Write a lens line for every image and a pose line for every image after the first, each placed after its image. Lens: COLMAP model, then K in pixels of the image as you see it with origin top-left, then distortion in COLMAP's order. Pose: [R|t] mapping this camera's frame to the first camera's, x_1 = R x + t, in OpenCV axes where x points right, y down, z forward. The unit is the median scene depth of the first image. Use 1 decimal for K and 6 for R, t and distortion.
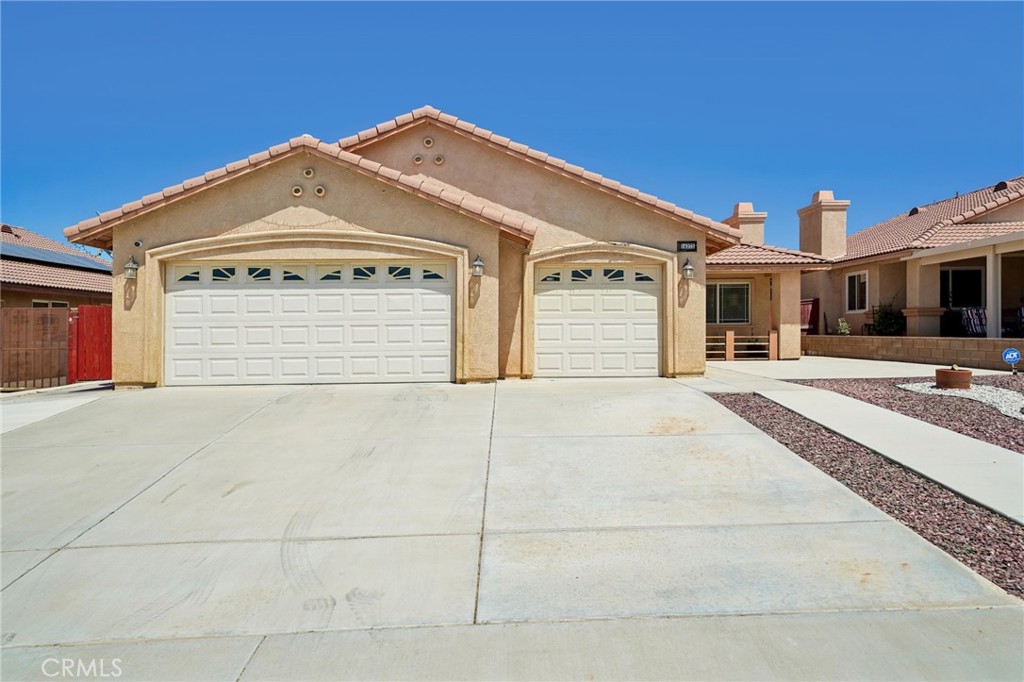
lens RADIAL K [[687.6, 0, 512.0], [0, 687.6, 341.0], [0, 0, 1]] dist [0.030770, 0.001784]
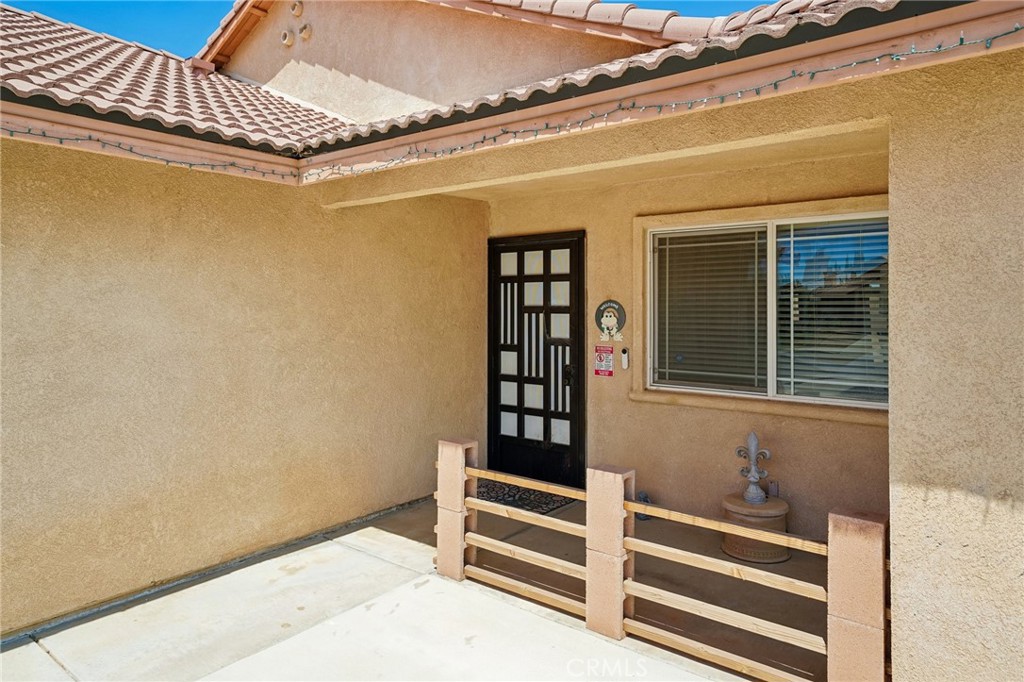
lens RADIAL K [[661.7, 0, 511.5], [0, 661.7, 312.7], [0, 0, 1]] dist [0.027150, -0.000659]
pose [[0.753936, 0.018413, -0.656690, 0.620857], [-0.014448, 0.999830, 0.011447, -0.088980], [0.656789, 0.000857, 0.754074, 1.261524]]
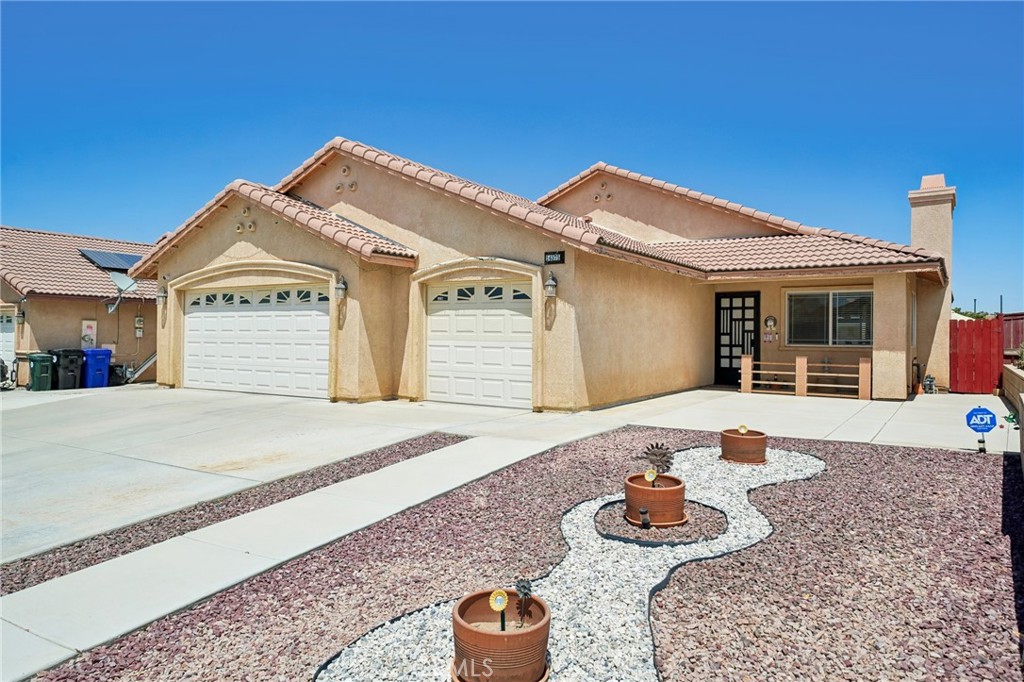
lens RADIAL K [[687.6, 0, 512.0], [0, 687.6, 341.0], [0, 0, 1]] dist [0.030770, 0.001784]
pose [[0.819053, 0.021020, -0.573333, 0.730625], [-0.023698, 0.999715, 0.002797, -0.038831], [0.573229, 0.011296, 0.819317, 0.297862]]
